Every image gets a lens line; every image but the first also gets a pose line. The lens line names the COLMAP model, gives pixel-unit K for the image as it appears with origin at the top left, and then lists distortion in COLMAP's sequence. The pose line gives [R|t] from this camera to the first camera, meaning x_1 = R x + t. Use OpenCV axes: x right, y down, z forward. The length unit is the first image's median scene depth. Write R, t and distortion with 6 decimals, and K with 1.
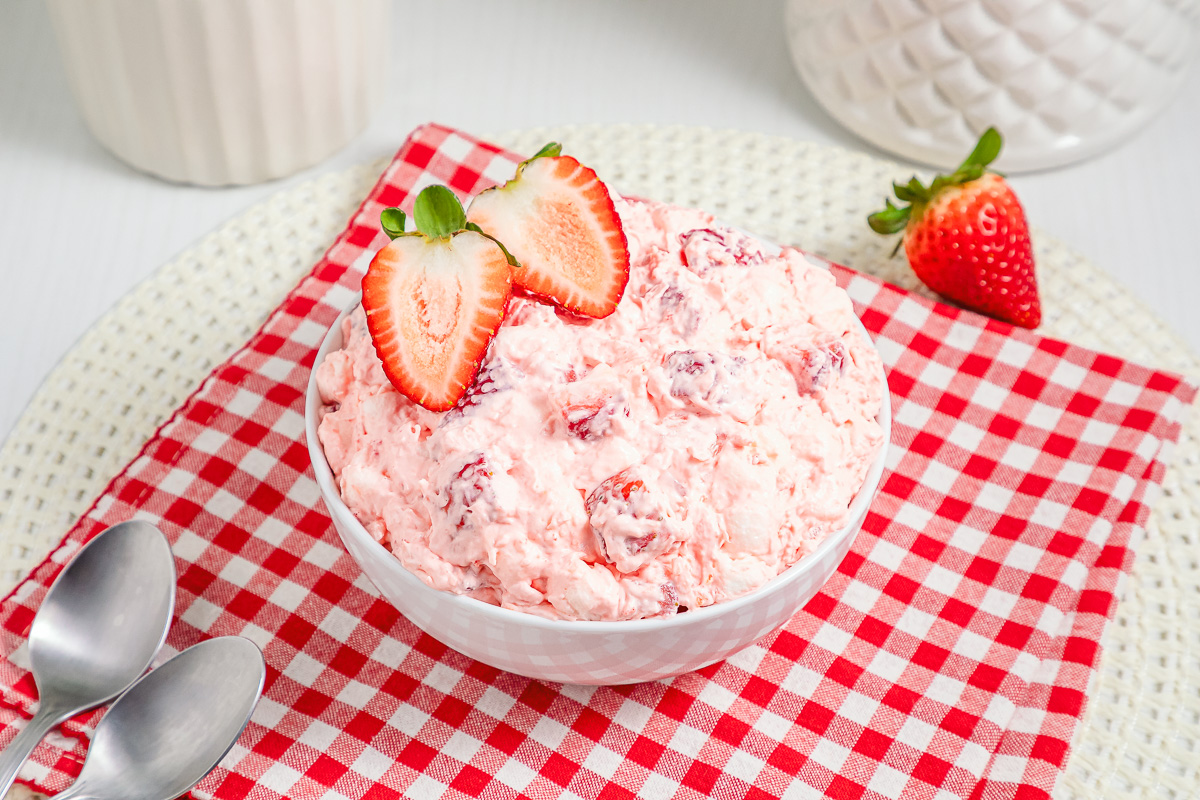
lens RADIAL K [[2453.7, 0, 606.1], [0, 2453.7, 319.7], [0, 0, 1]] dist [0.356827, -0.103239]
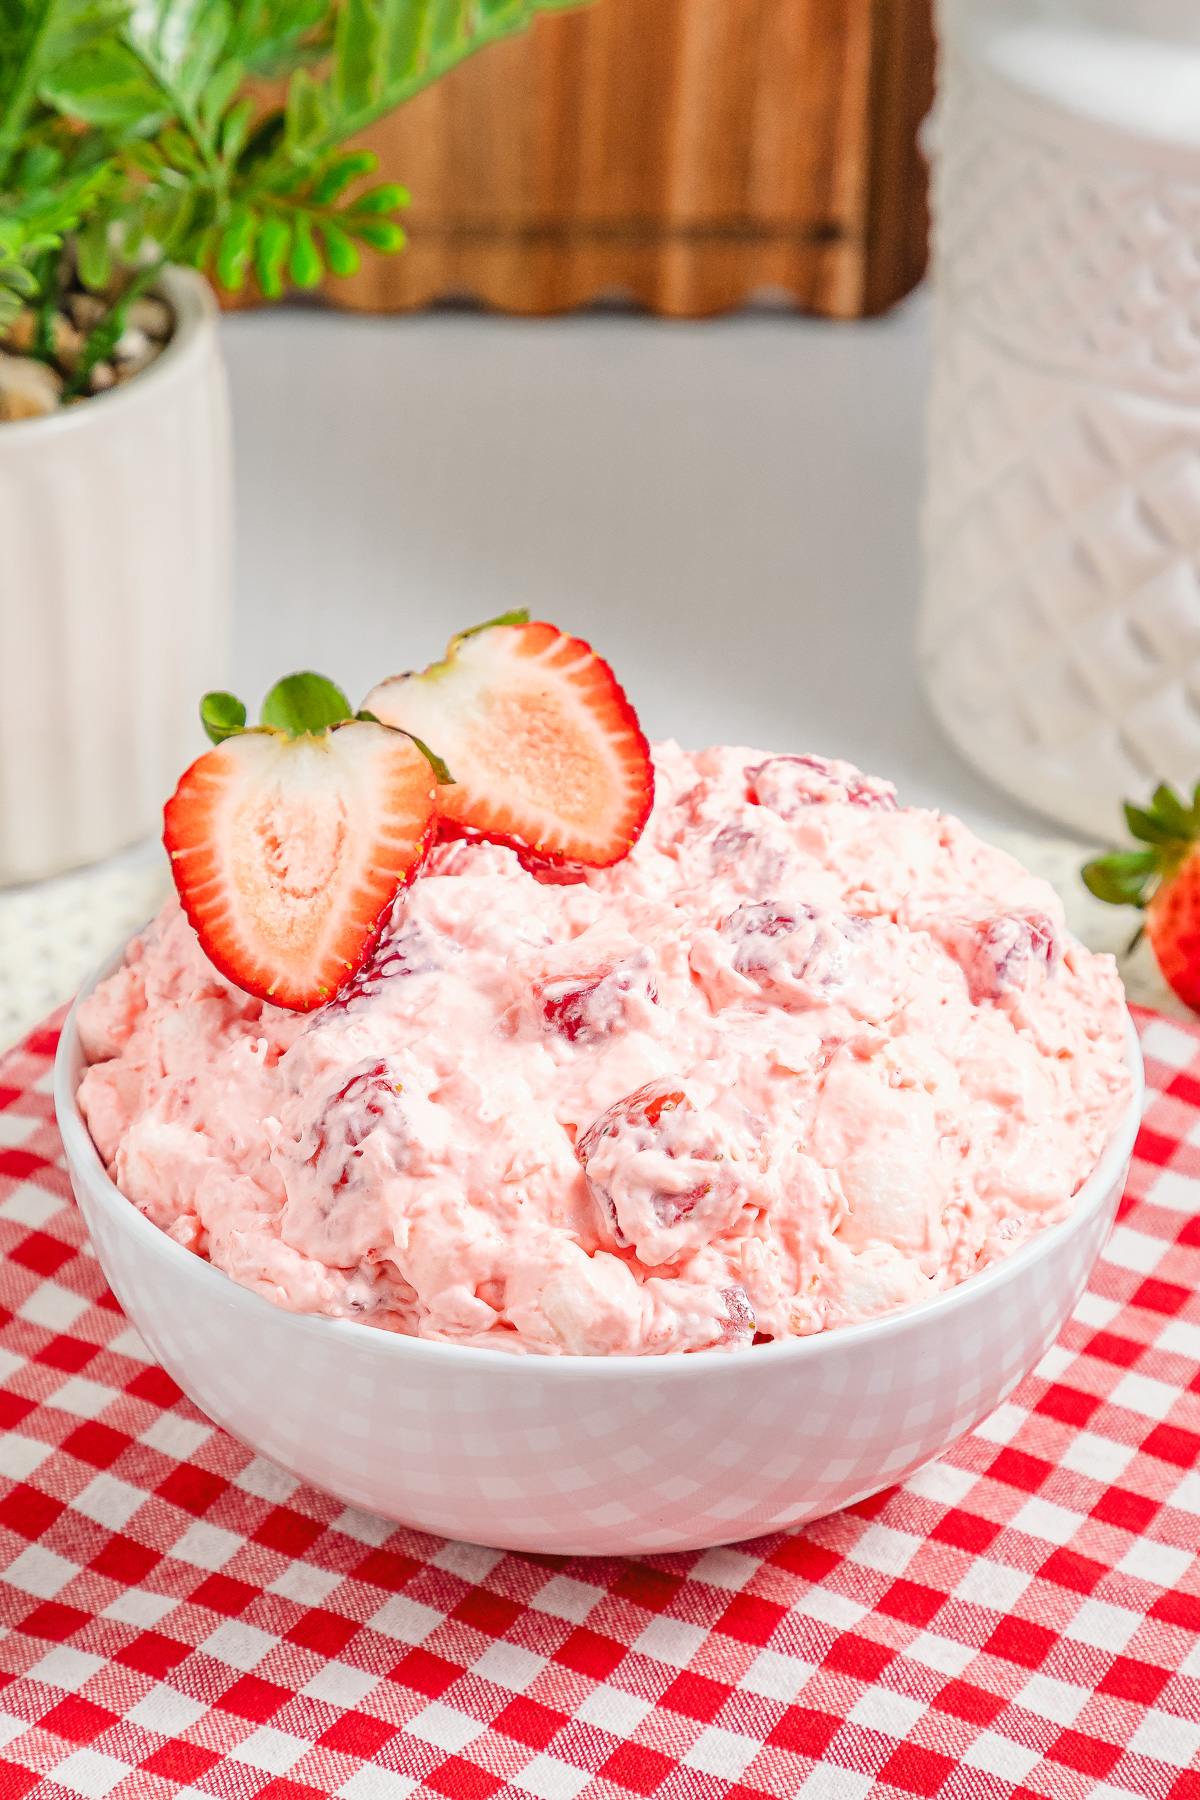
lens RADIAL K [[4063.4, 0, 598.8], [0, 4063.4, 967.8], [0, 0, 1]] dist [0.331973, -0.099084]
pose [[0.999972, -0.007355, 0.001145, -0.004279], [0.007409, 0.968735, -0.247986, 0.248986], [0.000715, 0.247988, 0.968763, 0.137102]]
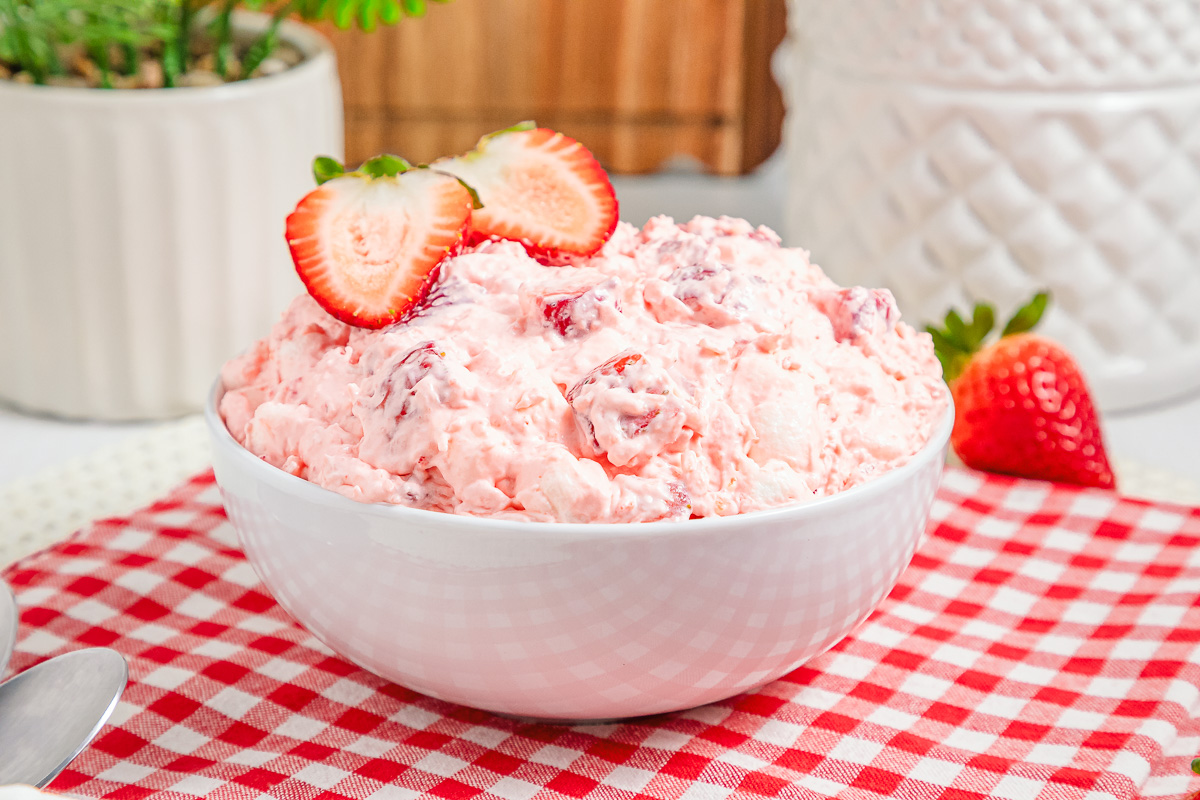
lens RADIAL K [[2422.8, 0, 600.0], [0, 2422.8, 400.0], [0, 0, 1]] dist [0.298747, -0.125078]
pose [[0.999858, 0.000217, 0.016864, -0.010371], [0.007247, 0.897353, -0.441255, 0.397802], [-0.015228, 0.441314, 0.897223, 0.319036]]
